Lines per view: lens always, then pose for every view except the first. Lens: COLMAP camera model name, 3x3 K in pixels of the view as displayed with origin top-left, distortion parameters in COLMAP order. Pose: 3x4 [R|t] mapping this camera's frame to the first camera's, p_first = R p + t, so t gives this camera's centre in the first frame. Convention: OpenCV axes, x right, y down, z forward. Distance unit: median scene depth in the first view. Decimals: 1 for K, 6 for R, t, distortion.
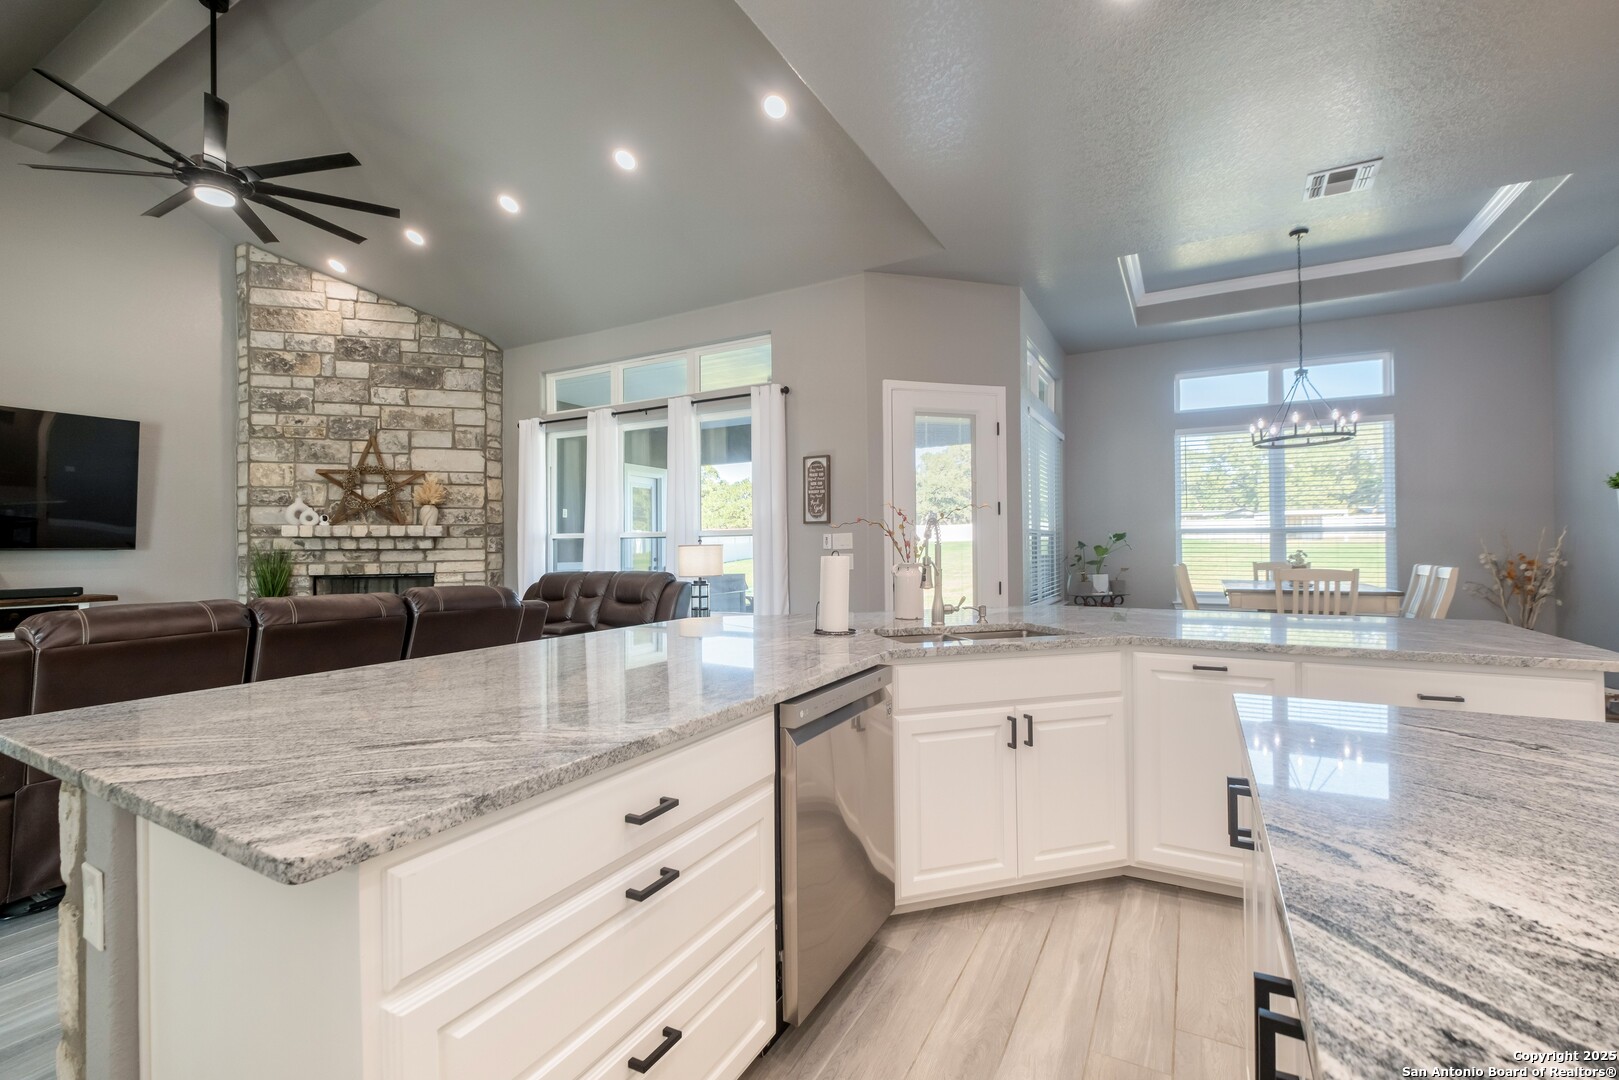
lens RADIAL K [[701.8, 0, 810.6], [0, 701.8, 539.1], [0, 0, 1]] dist [-0.005649, -0.000665]
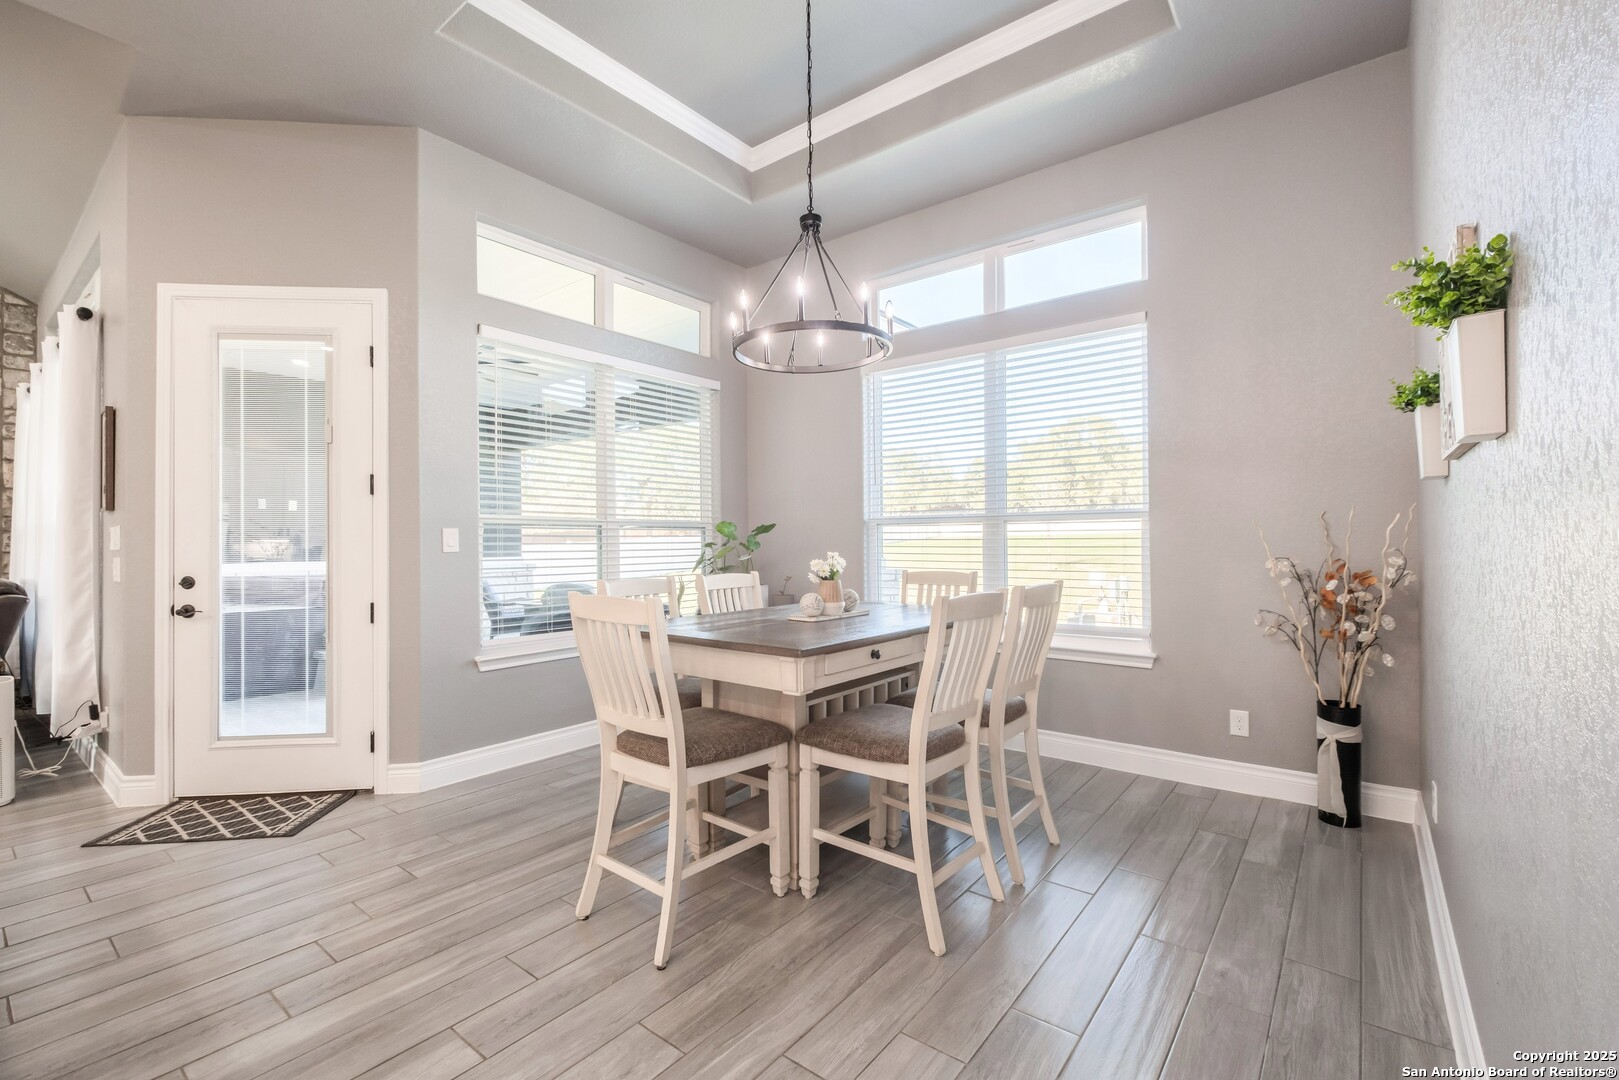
lens RADIAL K [[701.8, 0, 807.0], [0, 701.8, 540.0], [0, 0, 1]] dist [-0.005649, -0.000665]
pose [[0.986863, -0.001291, -0.161554, 3.583493], [0.002754, 0.999957, 0.008834, 0.004182], [0.161535, -0.009163, 0.986824, 2.147505]]
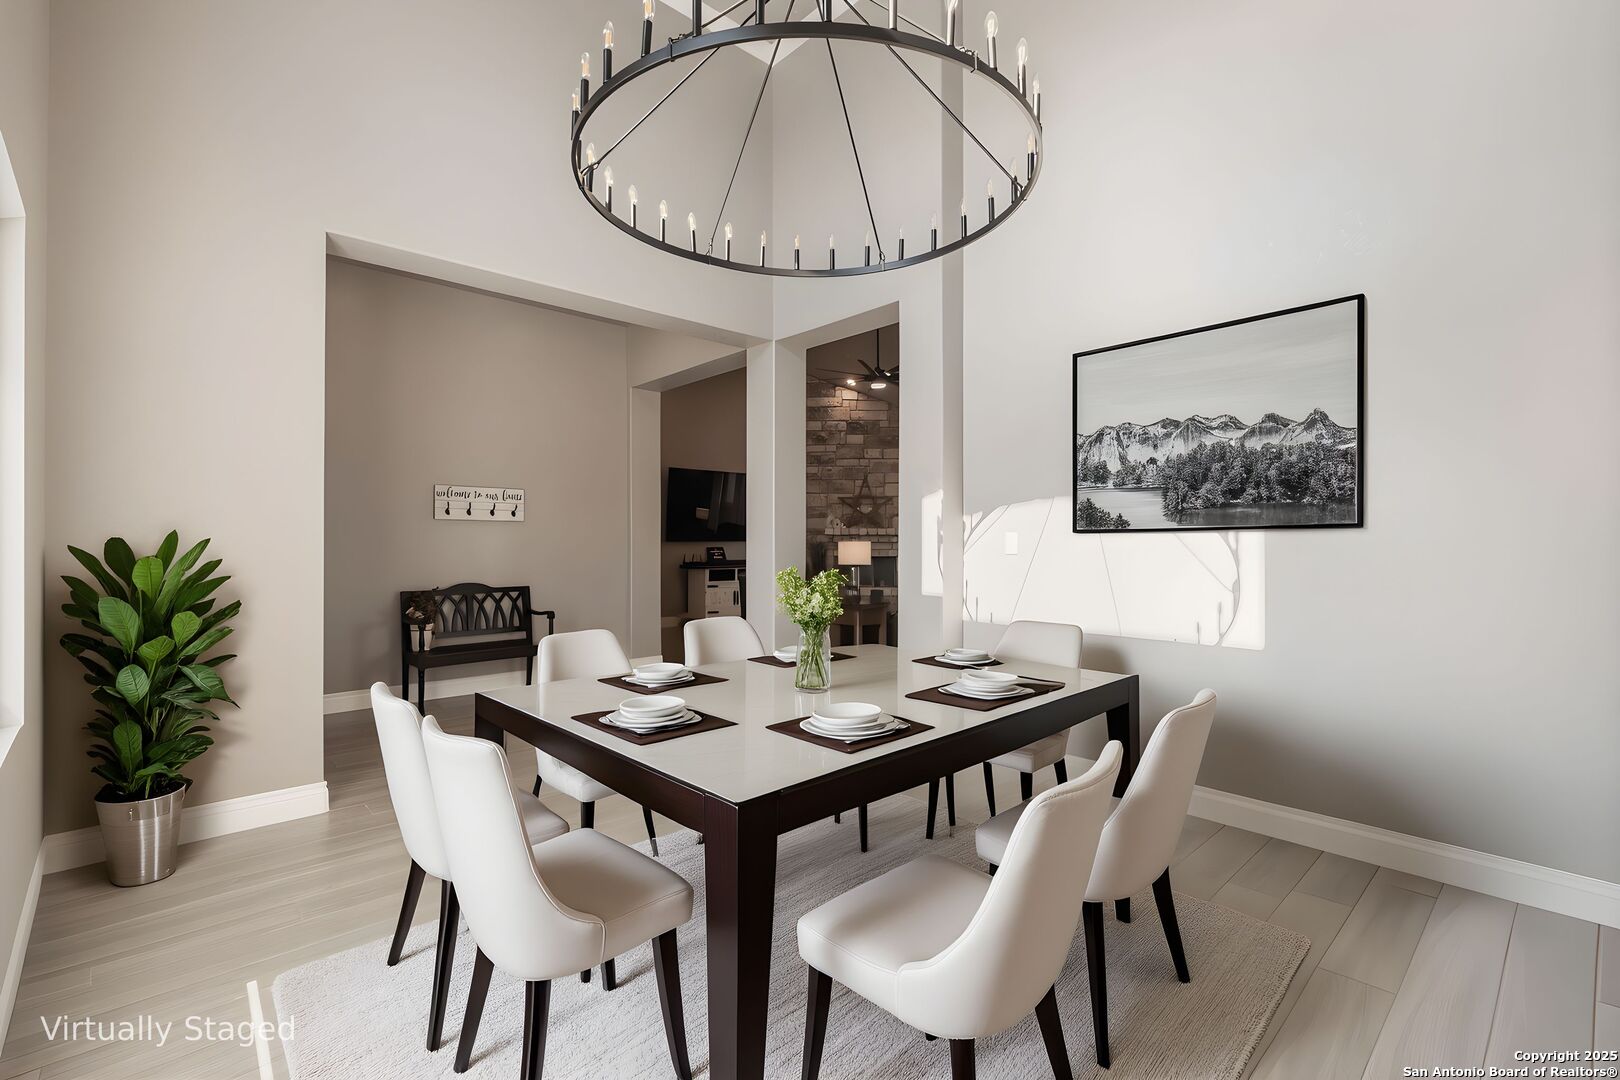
lens RADIAL K [[702.3, 0, 811.3], [0, 702.3, 537.6], [0, 0, 1]] dist [-0.005649, -0.000665]
pose [[0.945024, 0.008081, -0.326900, -0.180337], [-0.005172, 0.999939, 0.009768, -0.012757], [0.326959, -0.007540, 0.945009, -0.694902]]
